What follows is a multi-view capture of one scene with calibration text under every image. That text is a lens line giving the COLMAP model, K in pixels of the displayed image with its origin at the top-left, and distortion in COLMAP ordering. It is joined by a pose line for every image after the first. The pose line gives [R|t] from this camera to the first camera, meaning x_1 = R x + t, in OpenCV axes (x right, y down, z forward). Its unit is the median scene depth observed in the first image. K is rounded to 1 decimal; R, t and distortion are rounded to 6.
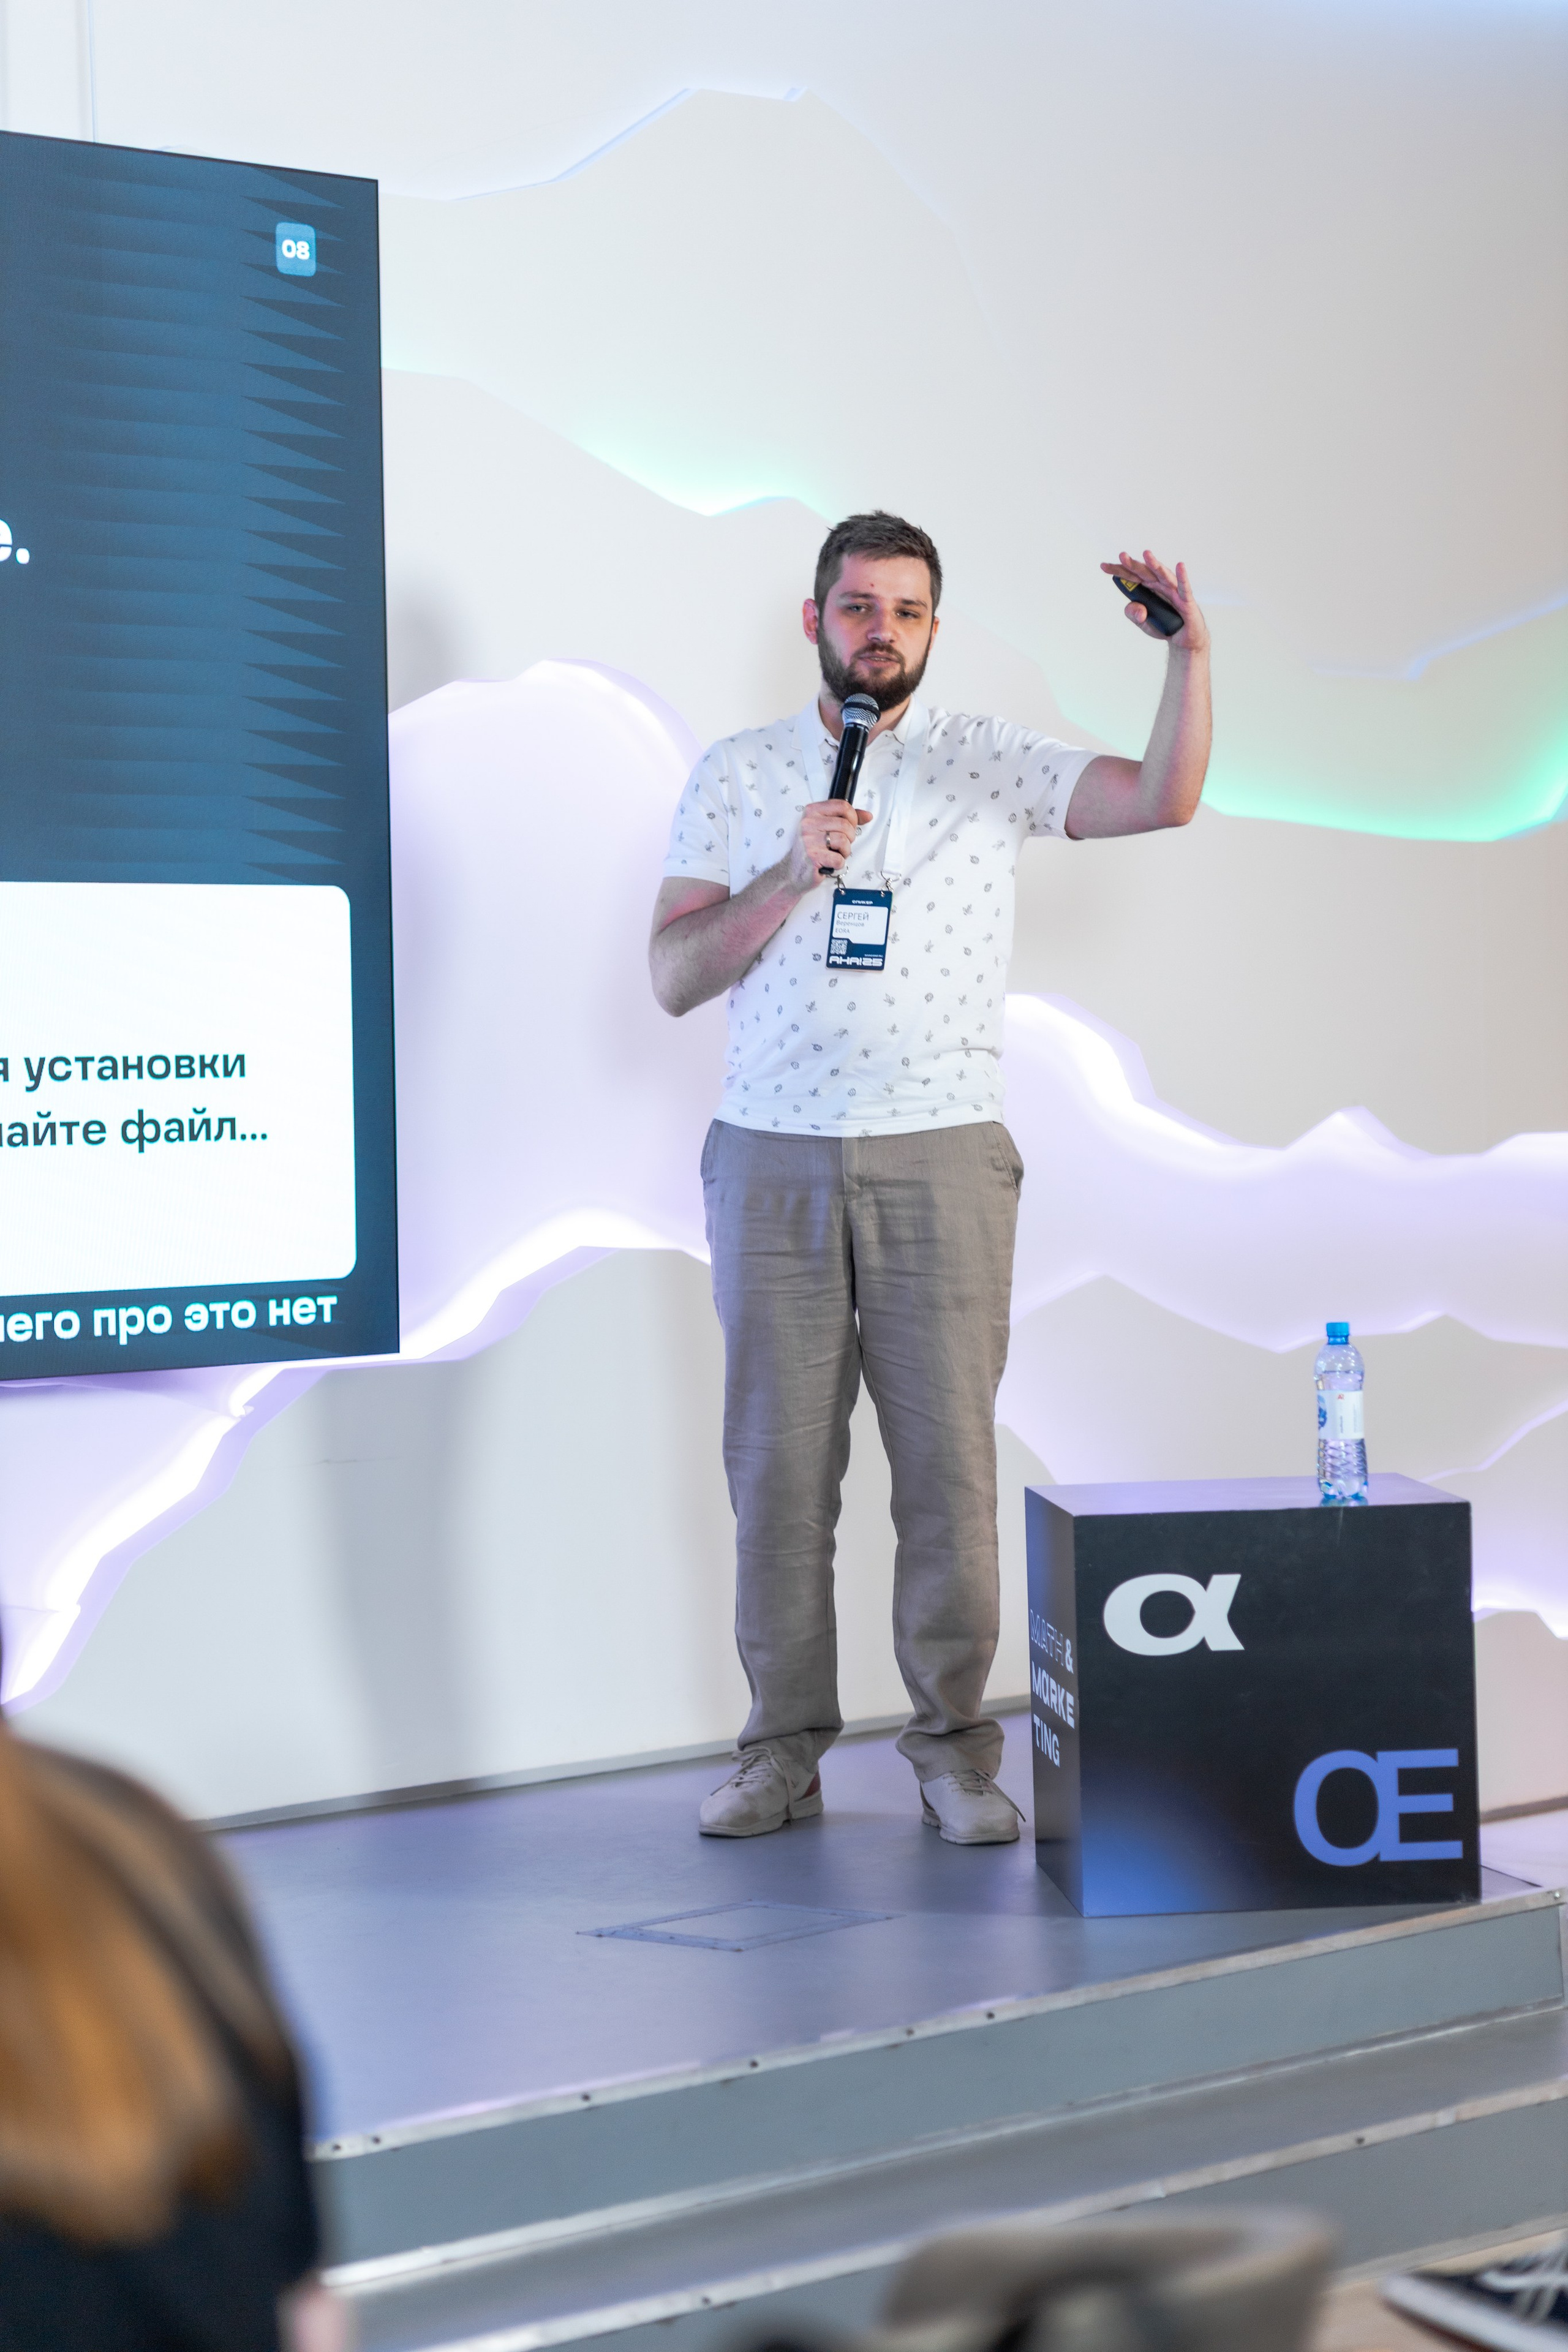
lens RADIAL K [[5953.5, 0, 769.0], [0, 5953.5, 1181.5], [0, 0, 1]] dist [-0.059431, 0.000000]
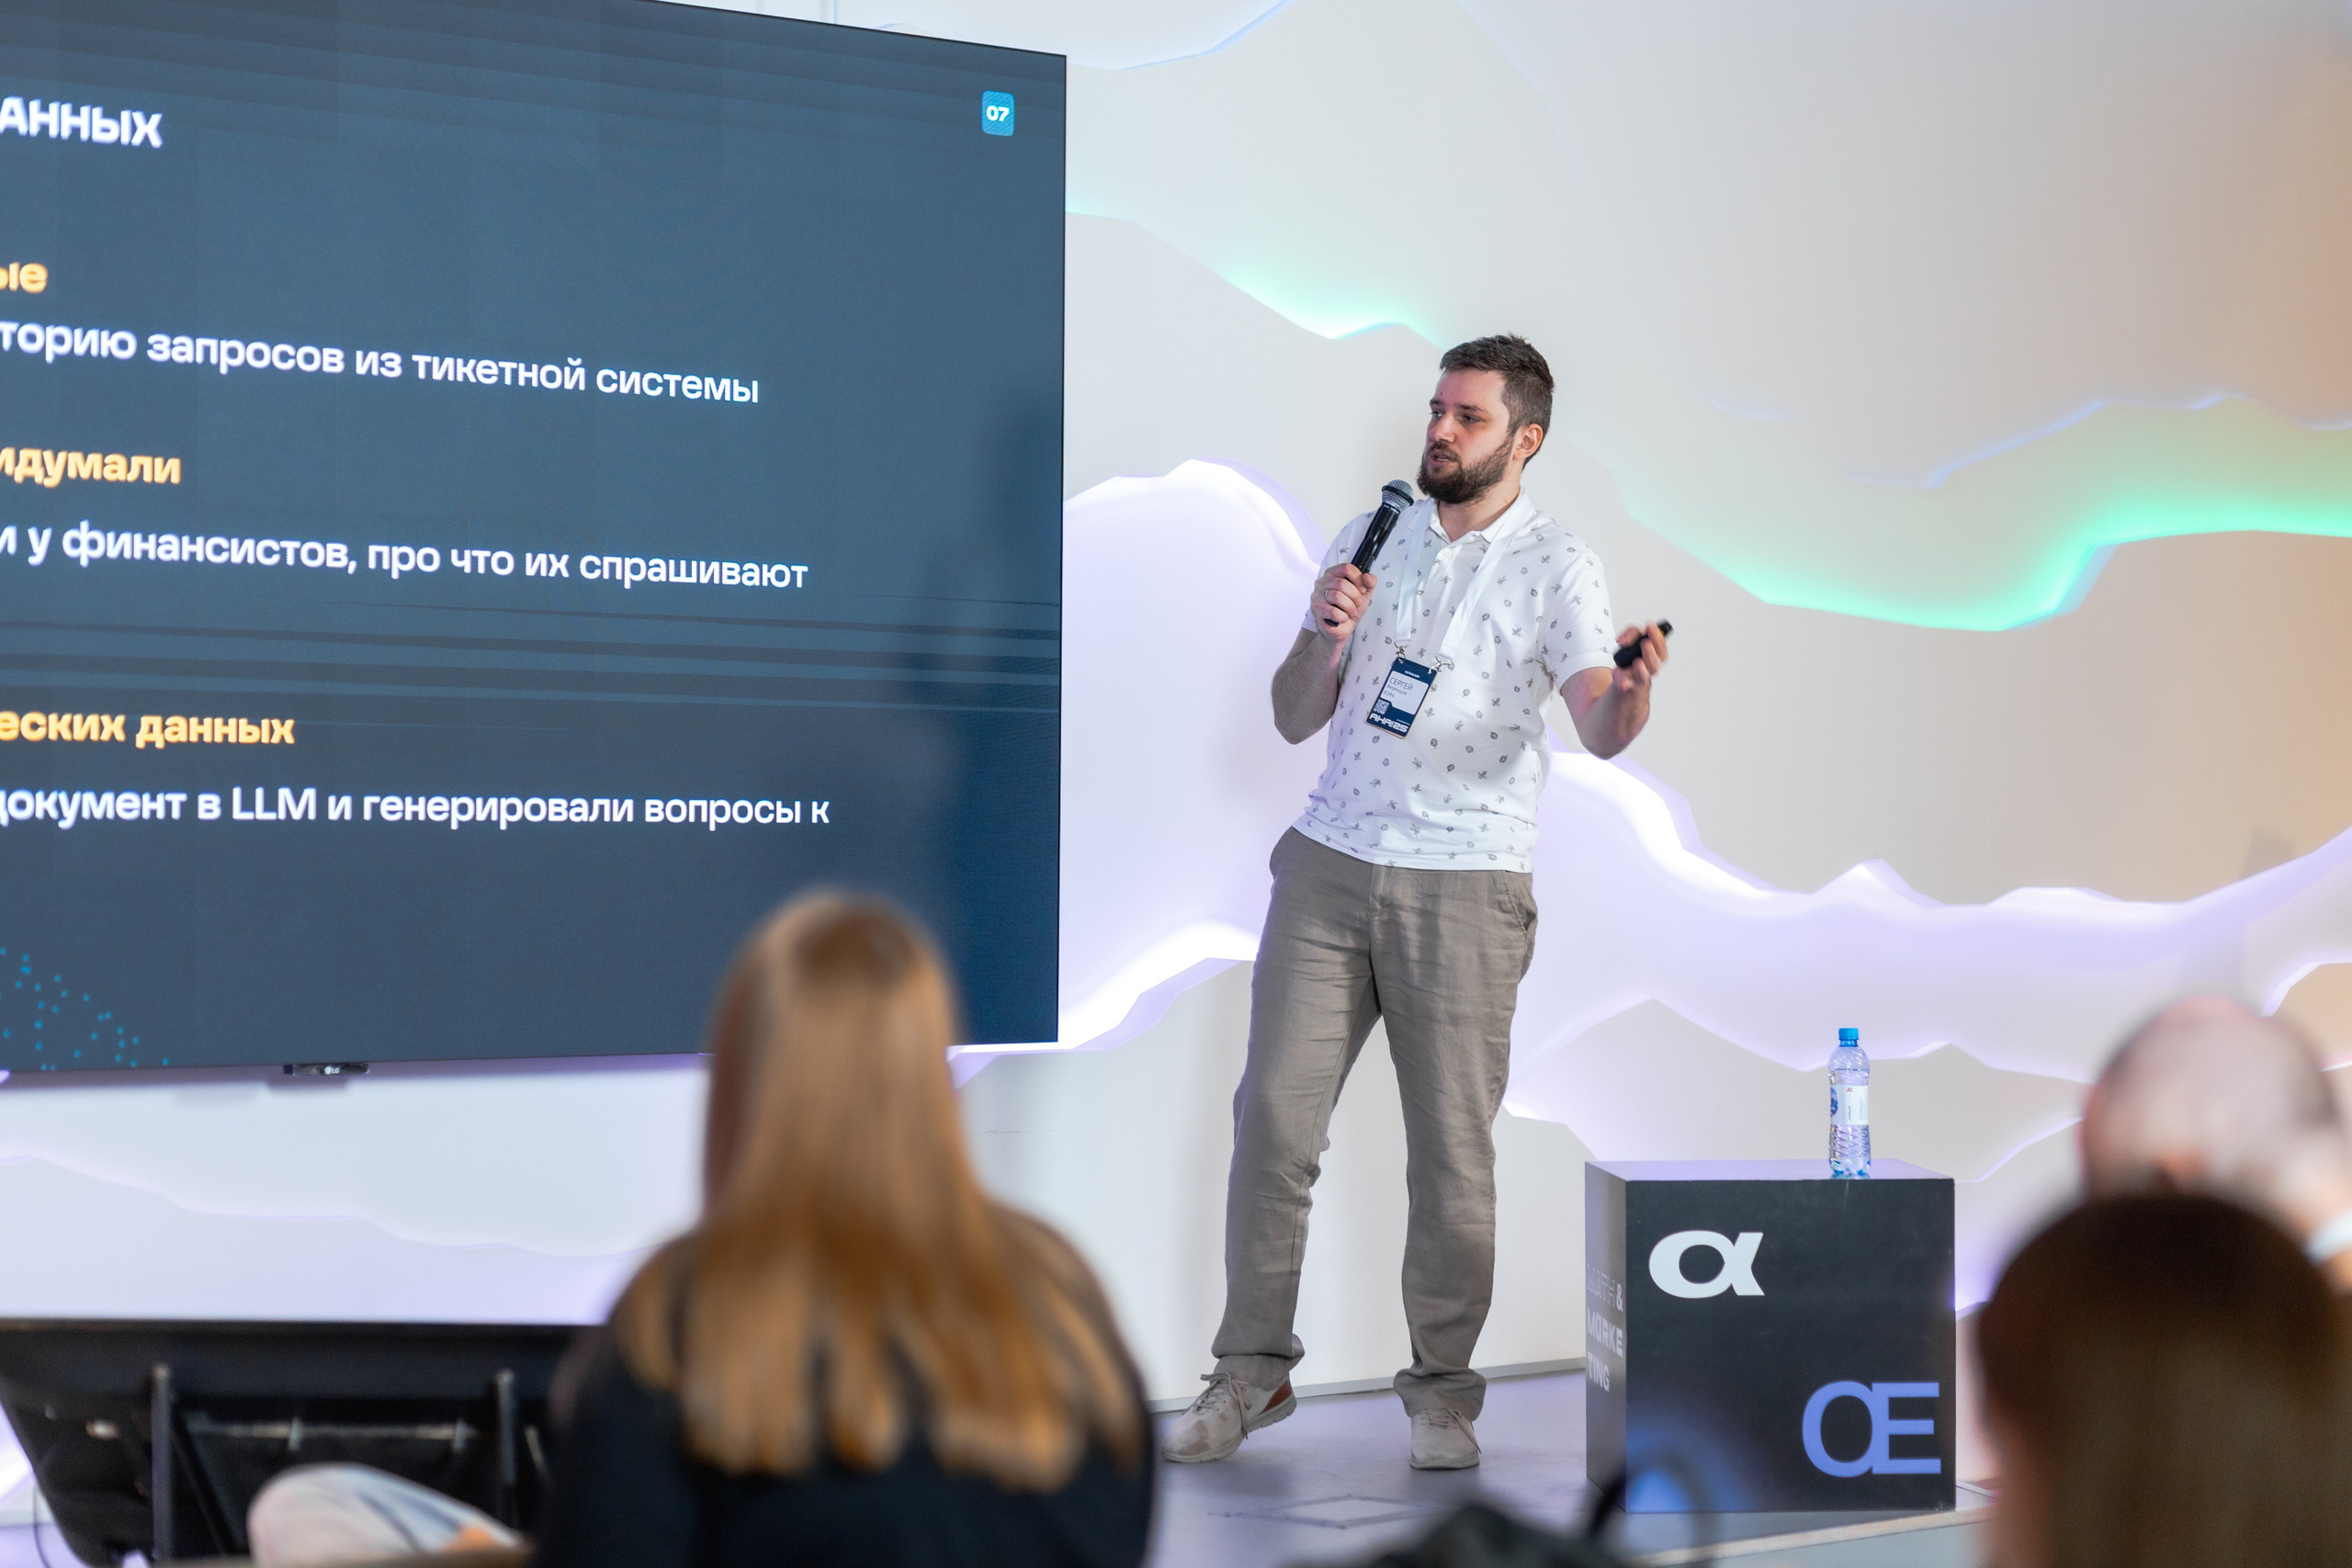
lens RADIAL K [[5952.9, 0, 1200.4], [0, 5952.9, 793.5], [0, 0, 1]] dist [-0.059431, 0.000000]
pose [[0.999497, 0.024712, -0.019881, -0.012223], [-0.025220, 0.999351, -0.025709, 0.009842], [0.019233, 0.026197, 0.999472, -0.197382]]
